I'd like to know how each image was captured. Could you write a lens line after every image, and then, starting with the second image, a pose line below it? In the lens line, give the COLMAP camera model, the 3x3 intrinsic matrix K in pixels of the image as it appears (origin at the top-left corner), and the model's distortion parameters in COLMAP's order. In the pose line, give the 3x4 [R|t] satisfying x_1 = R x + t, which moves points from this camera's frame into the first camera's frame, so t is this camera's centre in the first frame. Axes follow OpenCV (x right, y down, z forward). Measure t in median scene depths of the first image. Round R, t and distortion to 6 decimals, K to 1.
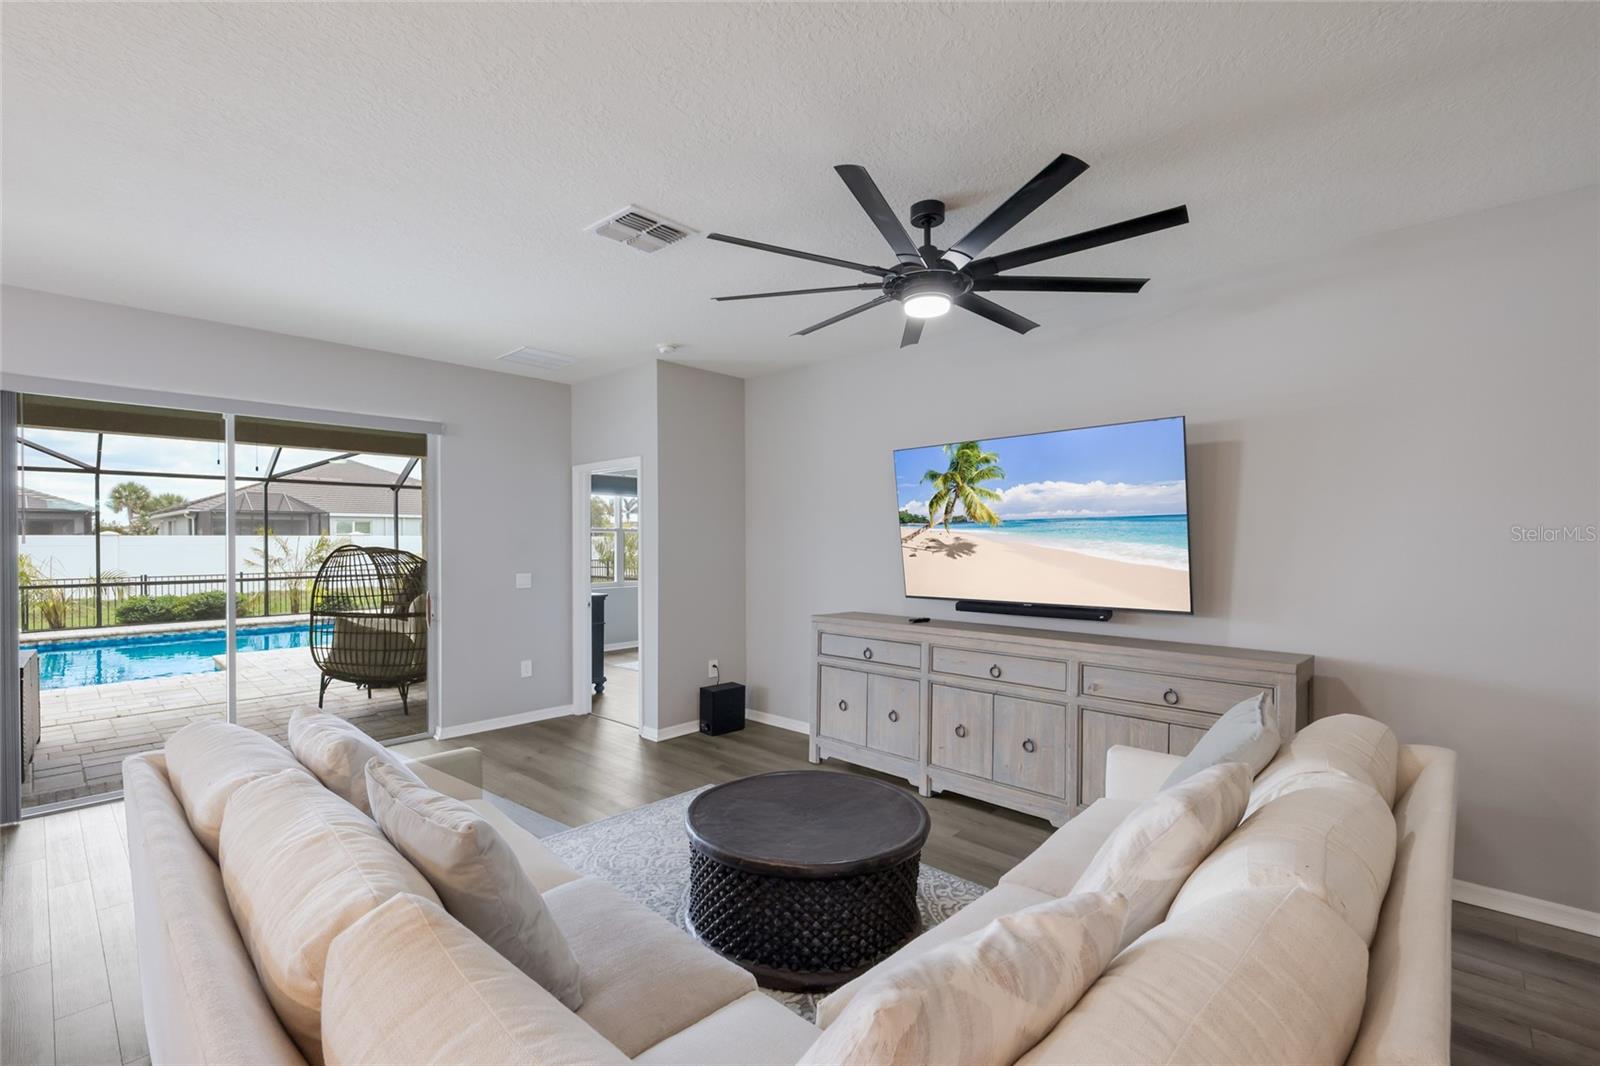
lens RADIAL K [[706.2, 0, 792.8], [0, 706.2, 551.1], [0, 0, 1]] dist [0.000428, -0.000155]
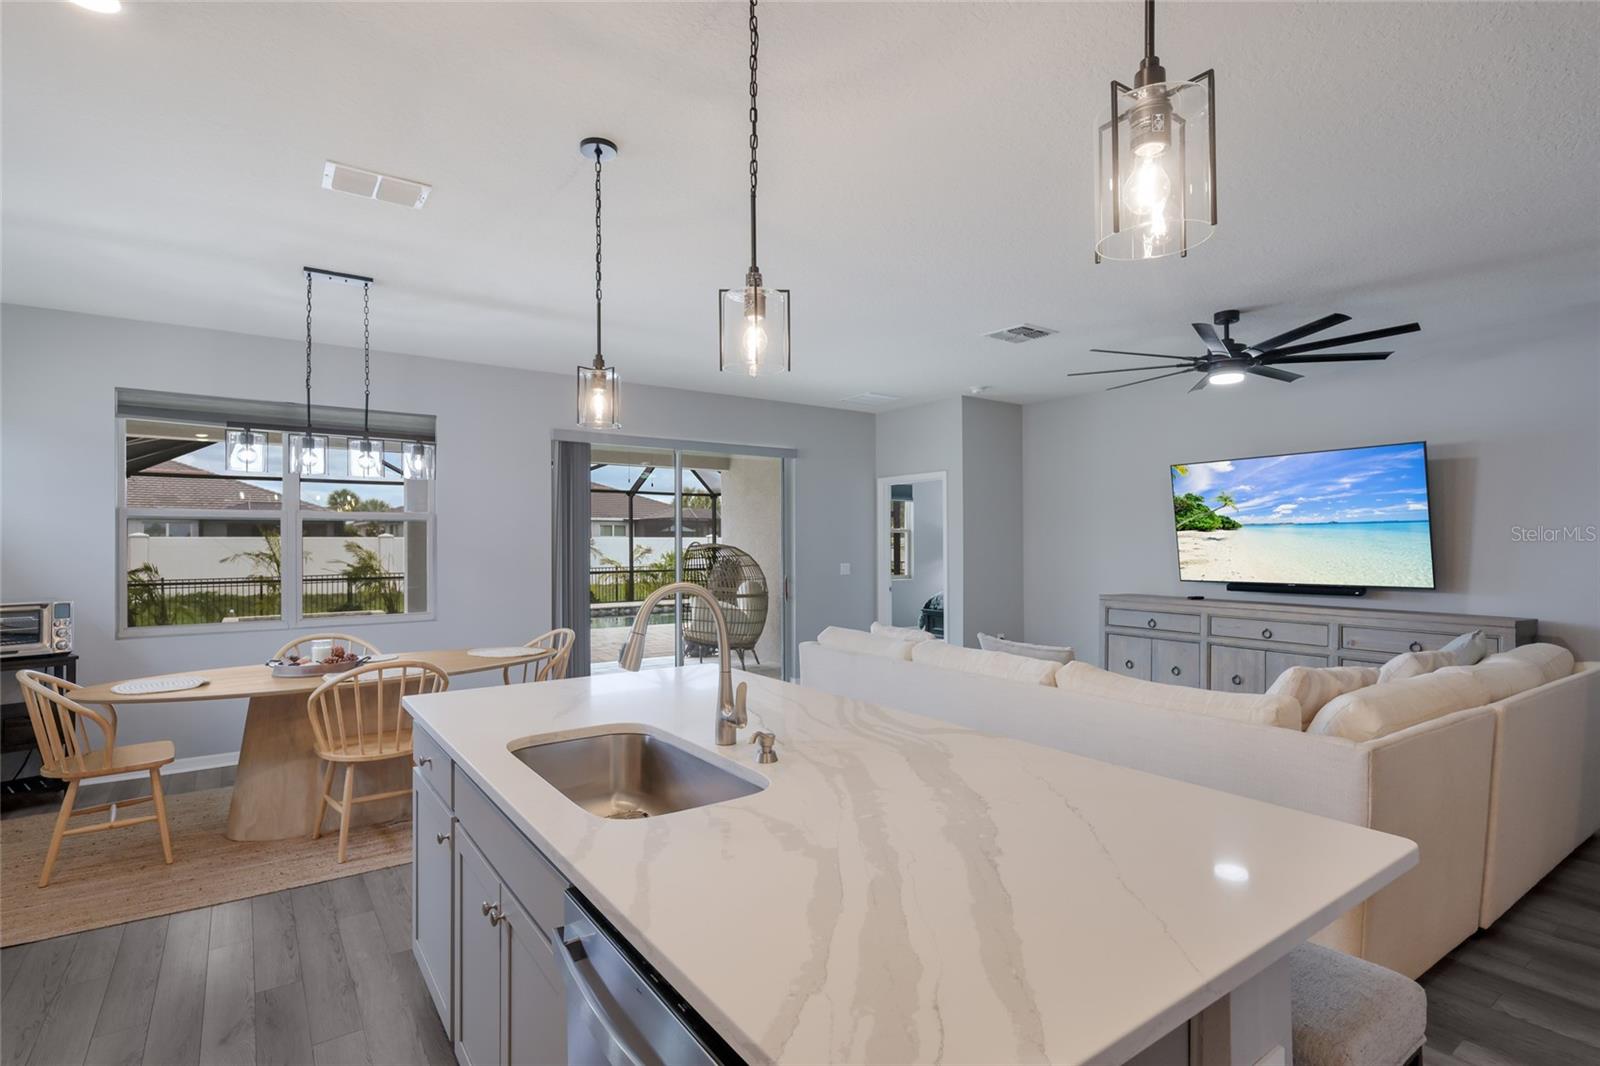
lens RADIAL K [[774.5, 0, 796.9], [0, 774.5, 543.0], [0, 0, 1]] dist [0.000672, 0.000395]
pose [[0.980520, -0.002592, -0.196401, -0.263363], [0.000009, 0.999914, -0.013148, 0.017646], [0.196418, 0.012890, 0.980436, -0.541631]]
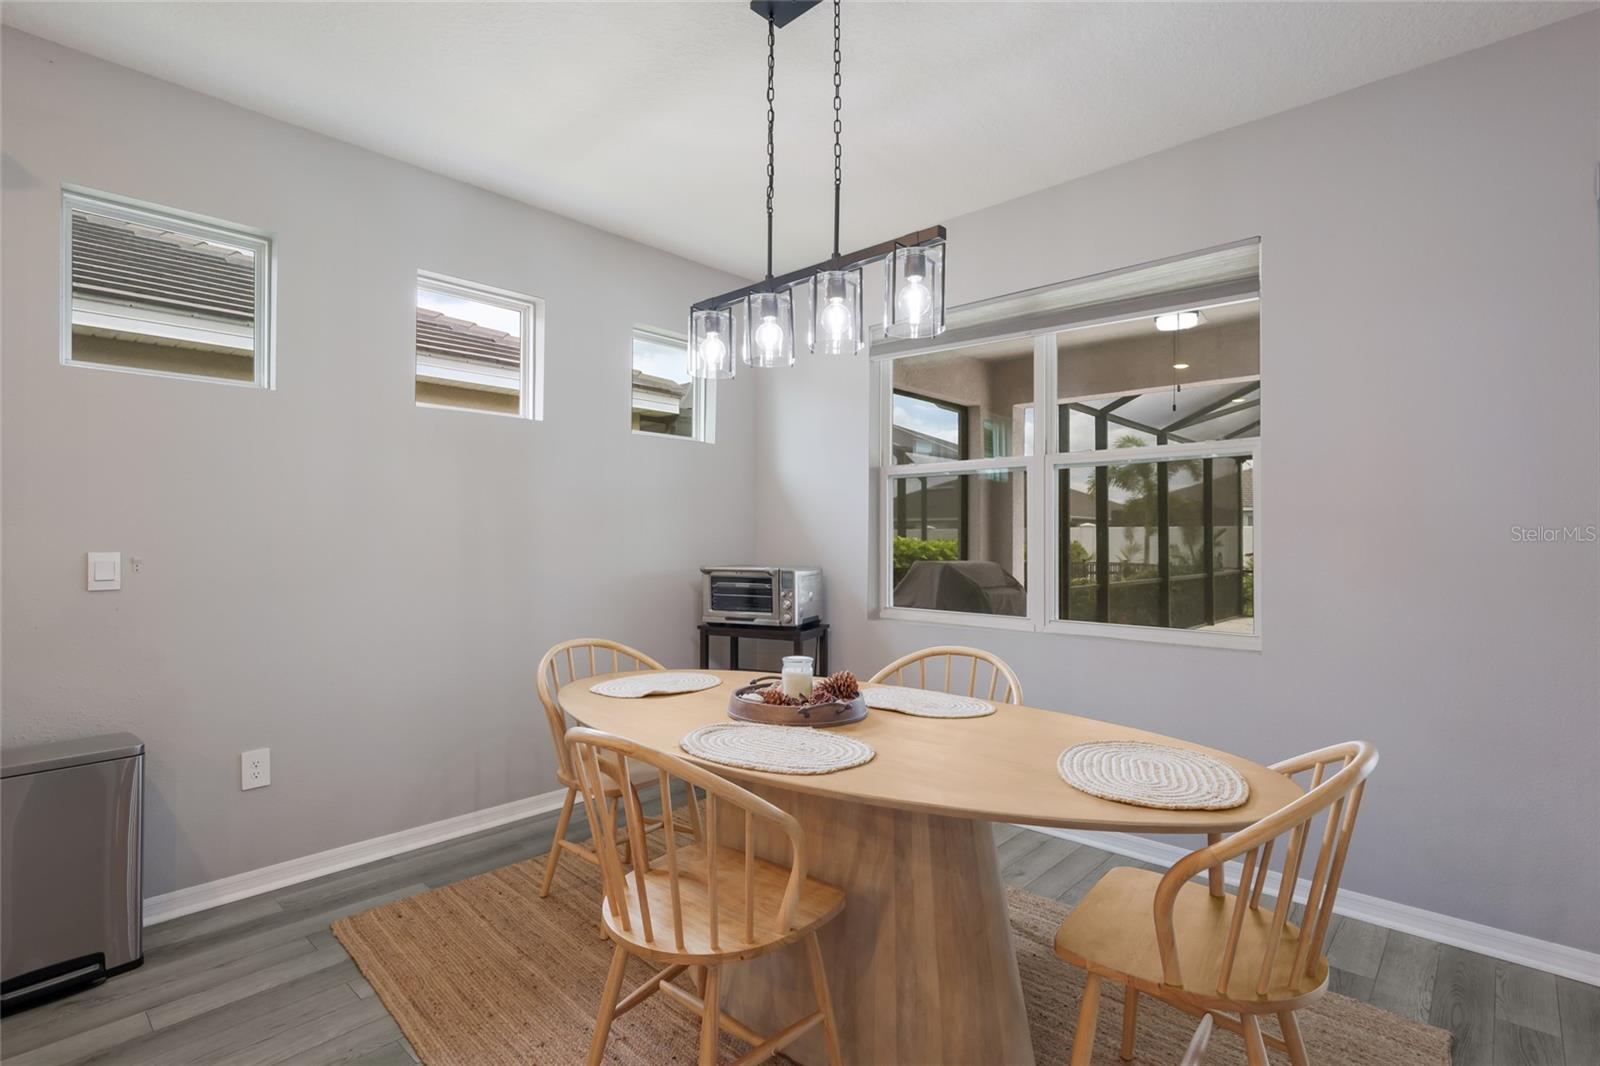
lens RADIAL K [[773.5, 0, 802.2], [0, 773.5, 535.0], [0, 0, 1]] dist [0.005208, 0.000925]
pose [[0.014302, -0.003715, -0.999891, -0.488551], [-0.010775, 0.999934, -0.003869, 0.043592], [0.999840, 0.010830, 0.014261, 0.275365]]
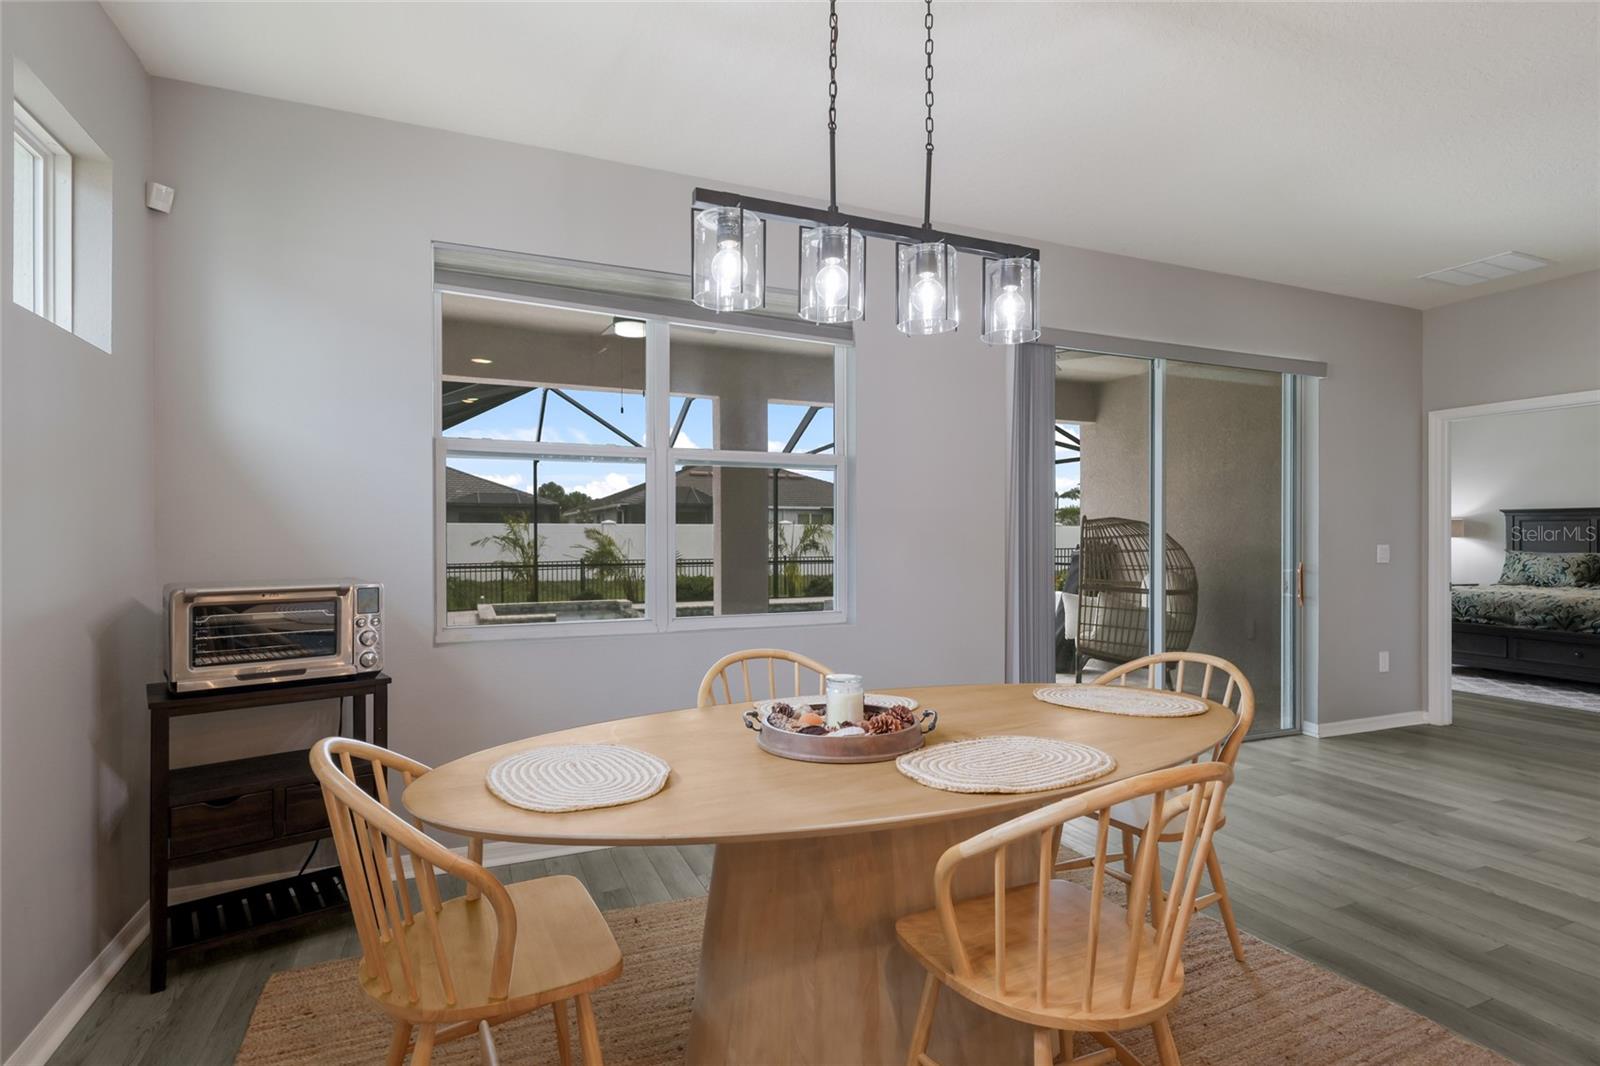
lens RADIAL K [[786.0, 0, 796.9], [0, 786.0, 537.3], [0, 0, 1]] dist [0.004933, 0.000610]
pose [[0.914507, 0.000967, -0.404570, -0.868972], [-0.005393, 0.999937, -0.009801, 0.049528], [0.404535, 0.011145, 0.914455, -0.148572]]
